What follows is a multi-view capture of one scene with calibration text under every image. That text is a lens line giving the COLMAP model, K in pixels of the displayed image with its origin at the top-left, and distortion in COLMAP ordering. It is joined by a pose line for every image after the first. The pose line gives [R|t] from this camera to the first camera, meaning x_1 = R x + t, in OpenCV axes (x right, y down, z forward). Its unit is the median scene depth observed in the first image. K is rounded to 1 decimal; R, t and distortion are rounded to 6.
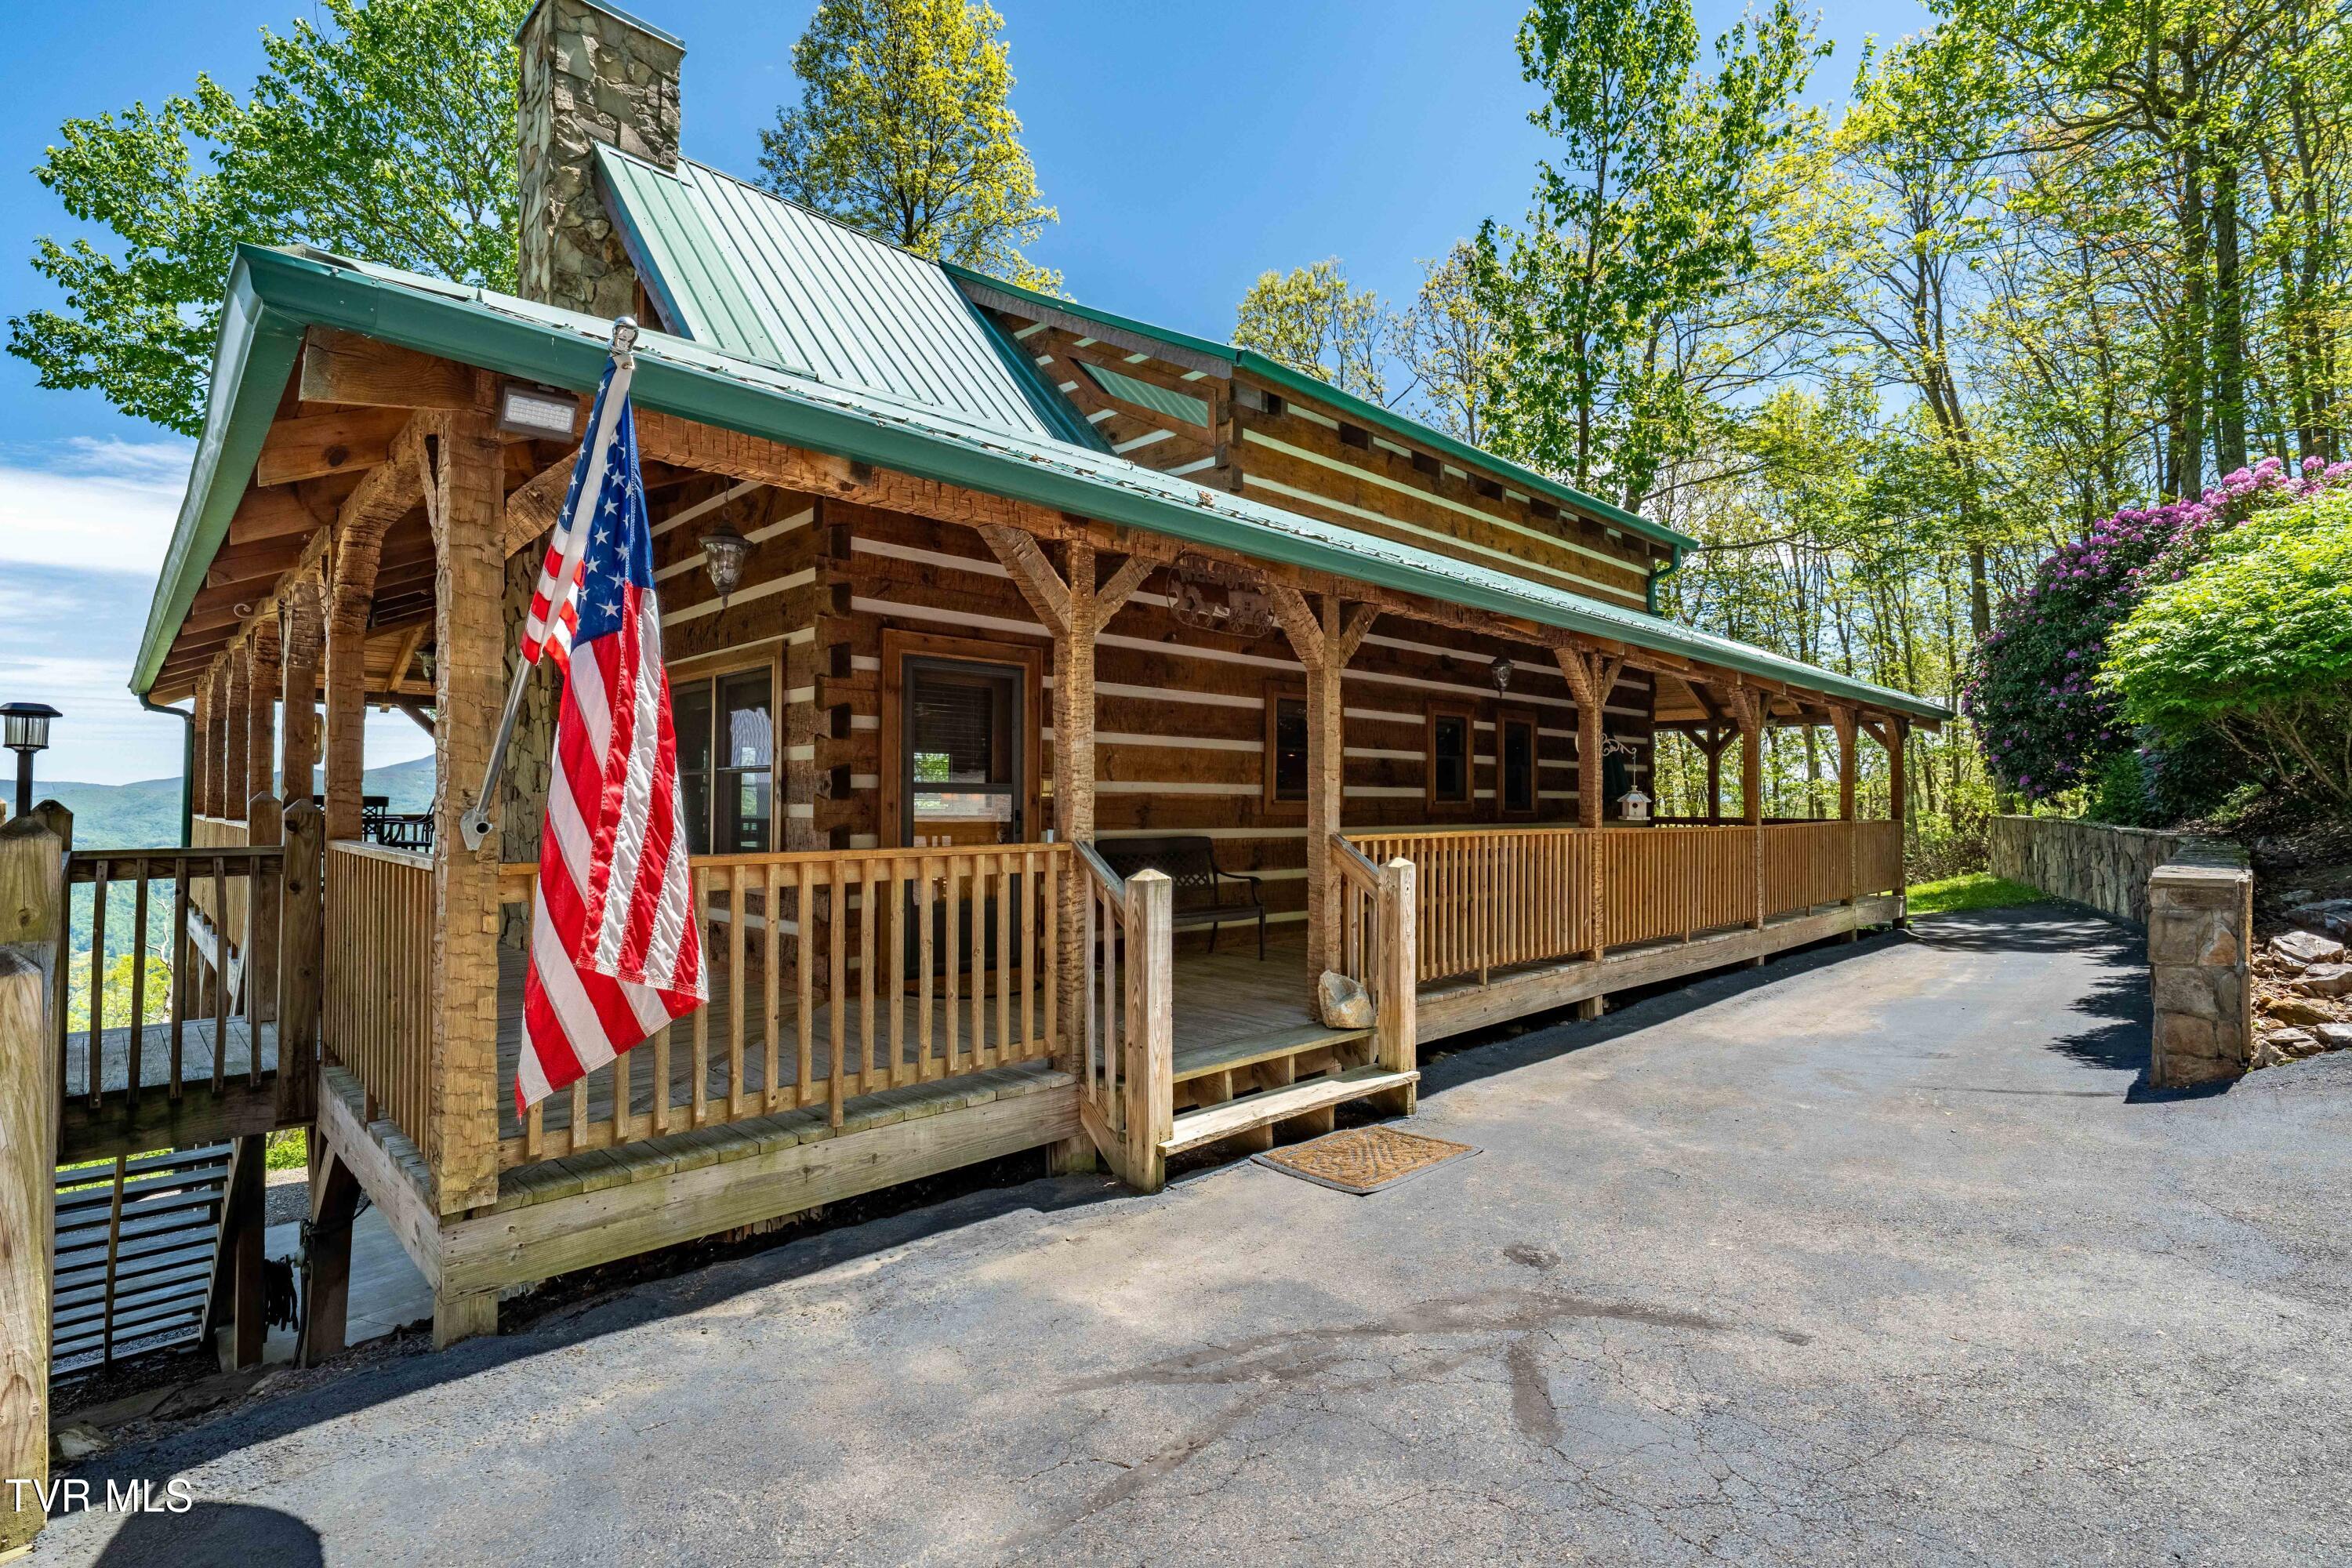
lens RADIAL K [[1090.7, 0, 1196.6], [0, 1090.7, 778.7], [0, 0, 1]] dist [0.005145, -0.000756]
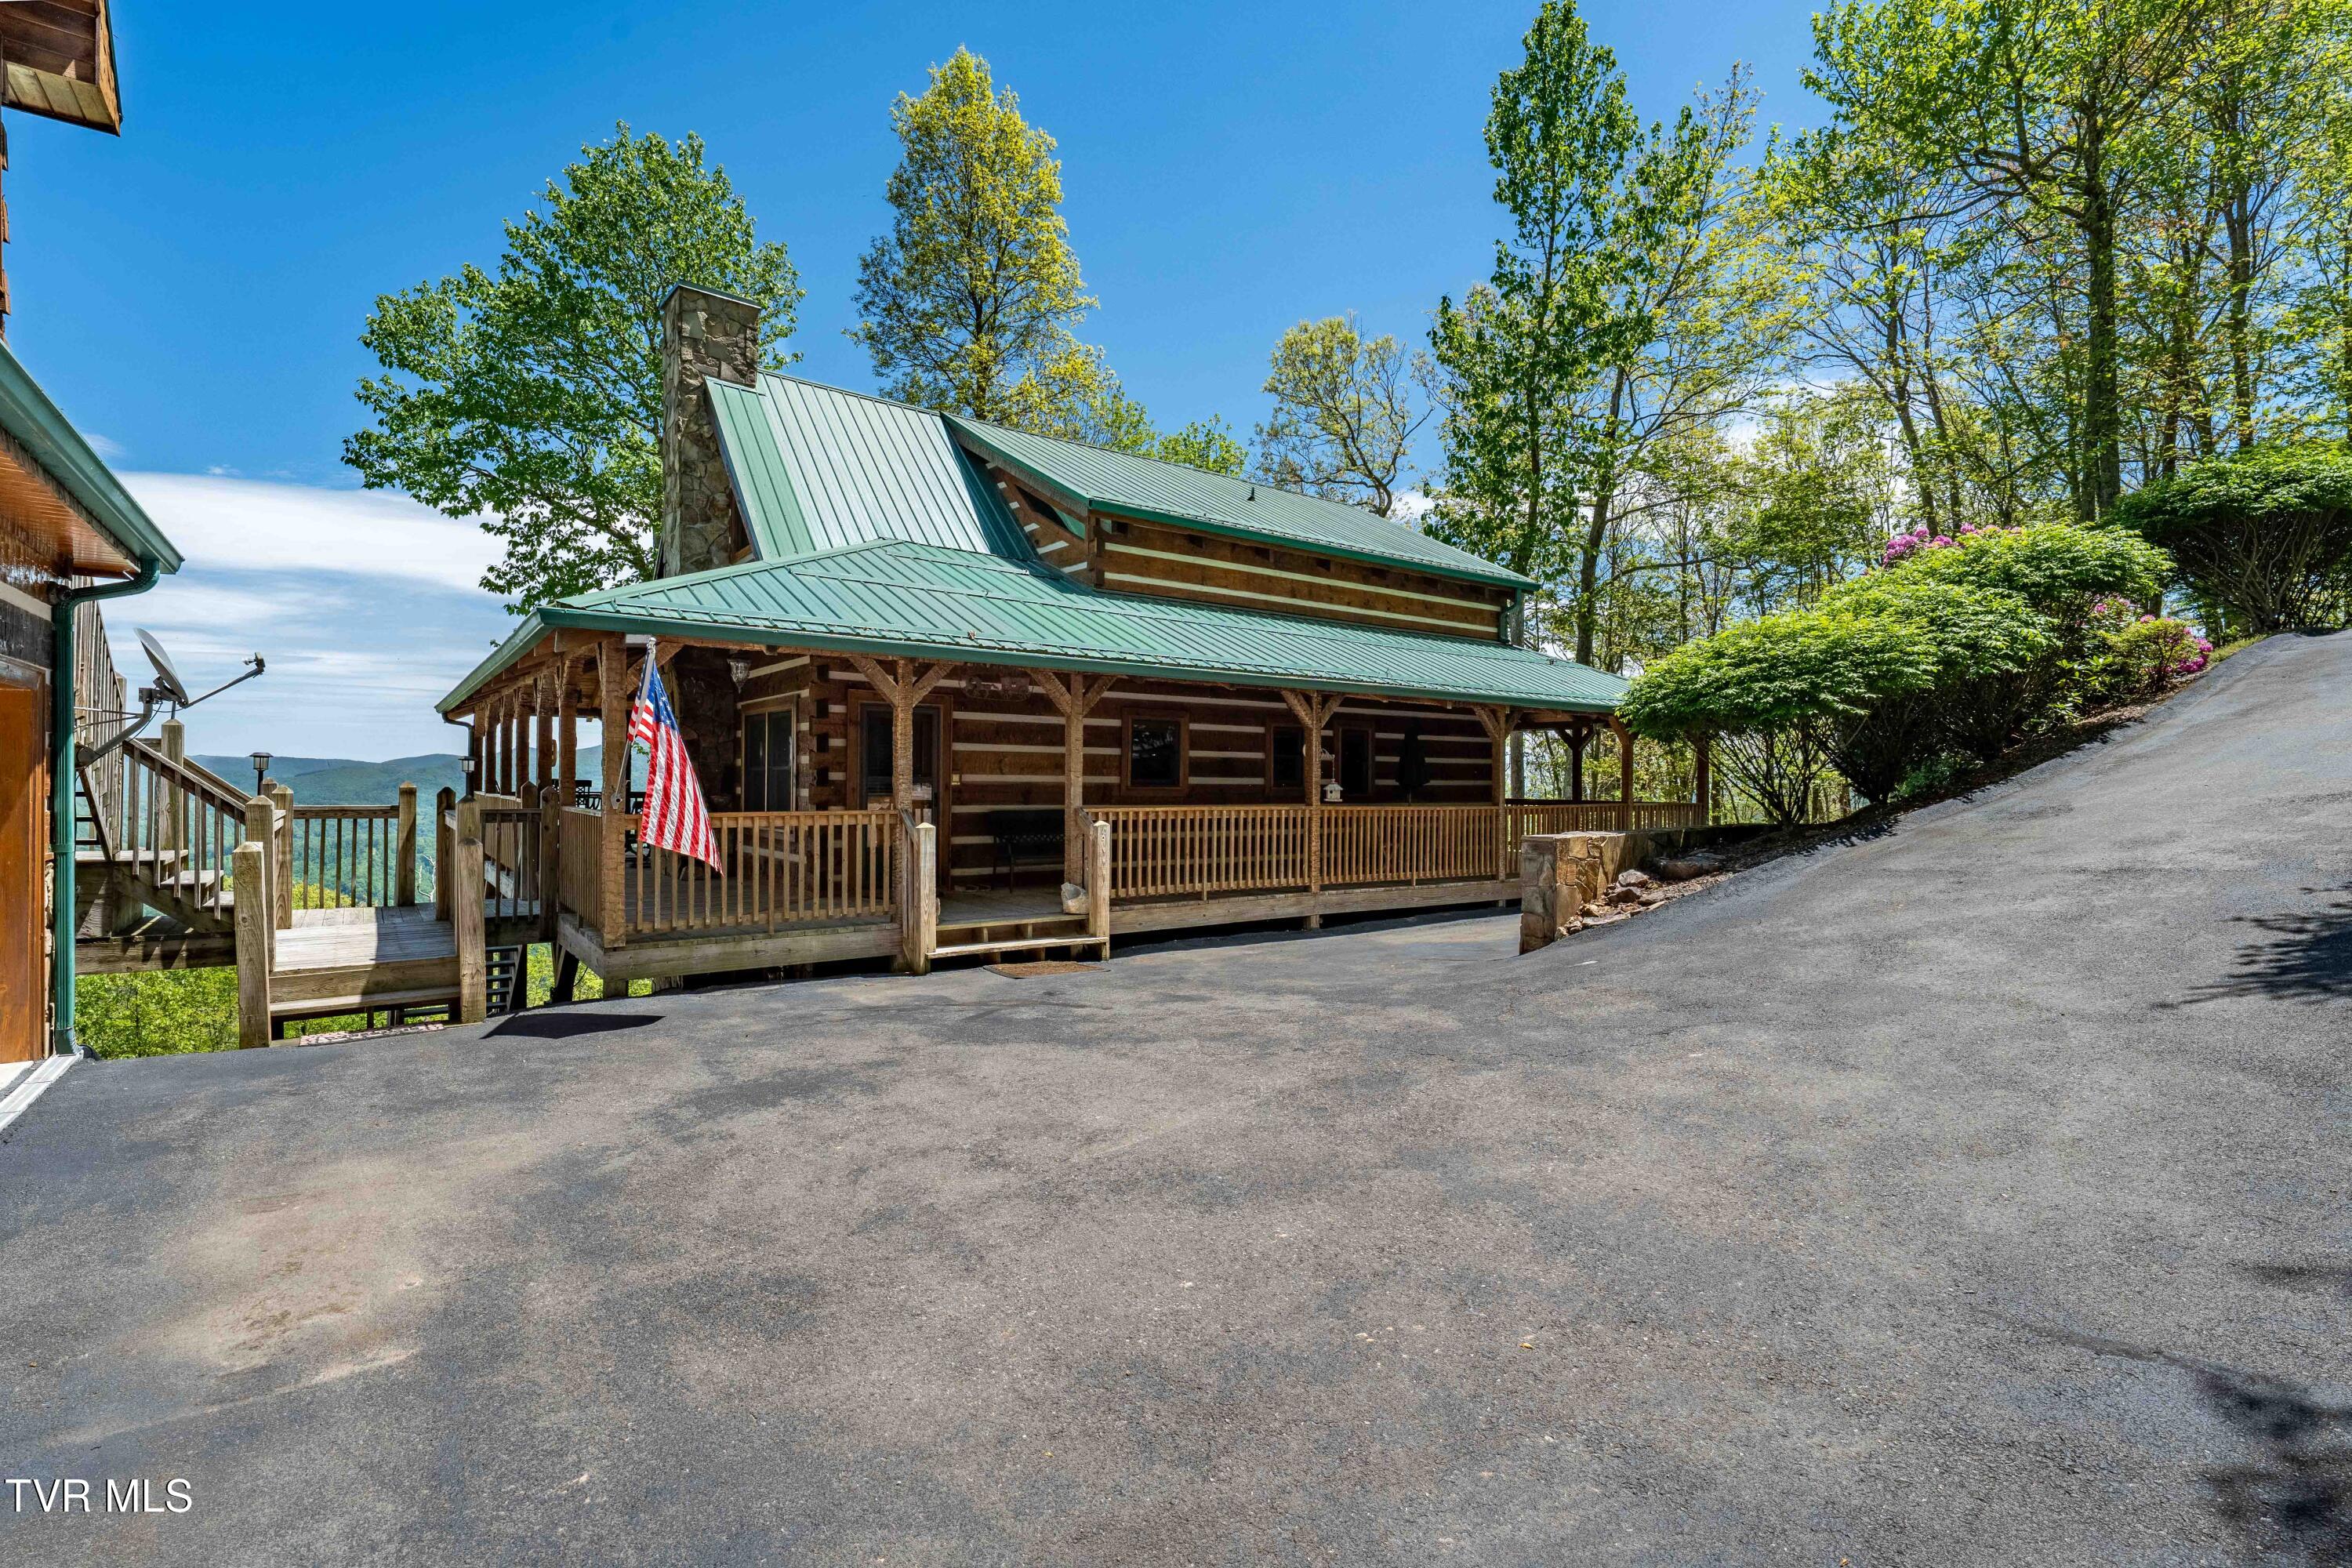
lens RADIAL K [[1048.3, 0, 1193.8], [0, 1048.3, 779.5], [0, 0, 1]] dist [0.000902, 0.000634]
pose [[0.992932, 0.004915, -0.118583, 0.353361], [-0.002705, 0.999820, 0.018786, -0.019250], [0.118654, -0.018333, 0.992766, -0.463020]]
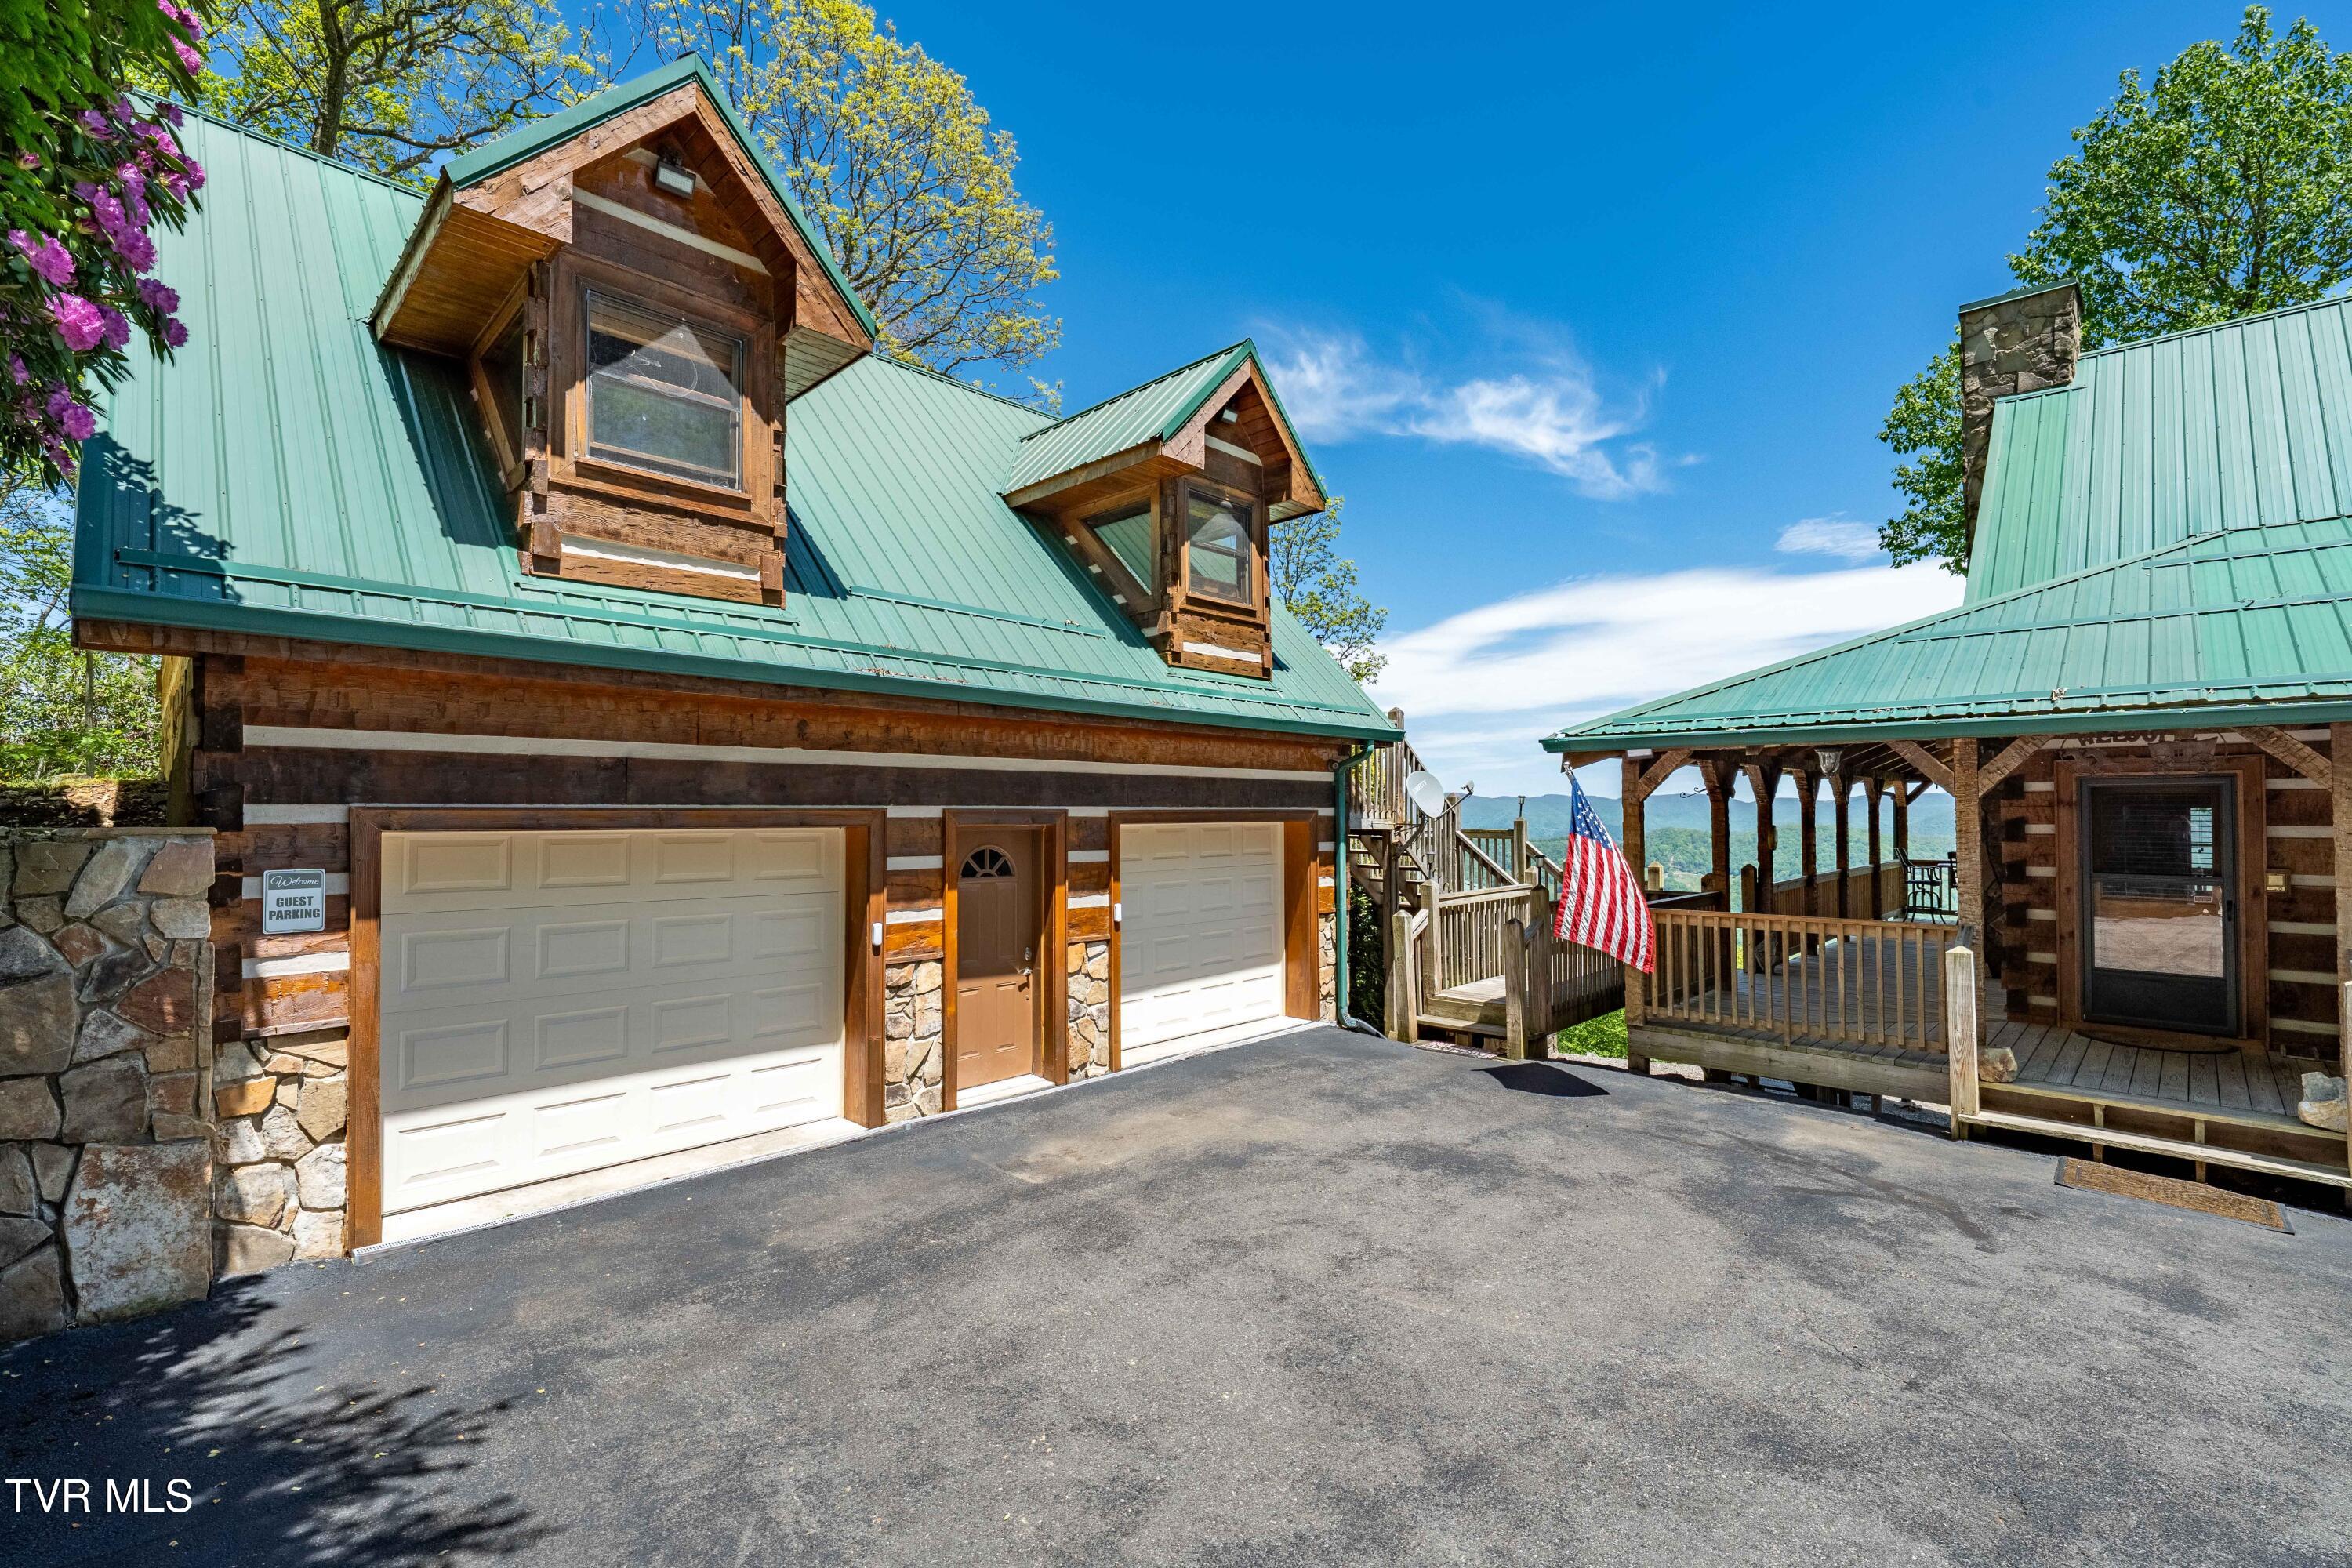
lens RADIAL K [[1048.3, 0, 1180.3], [0, 1048.3, 785.1], [0, 0, 1]] dist [0.000902, 0.000634]
pose [[0.038043, -0.028031, -0.998883, 0.747422], [0.017293, 0.999475, -0.027389, -0.067616], [0.999126, -0.016232, 0.038508, -0.110223]]
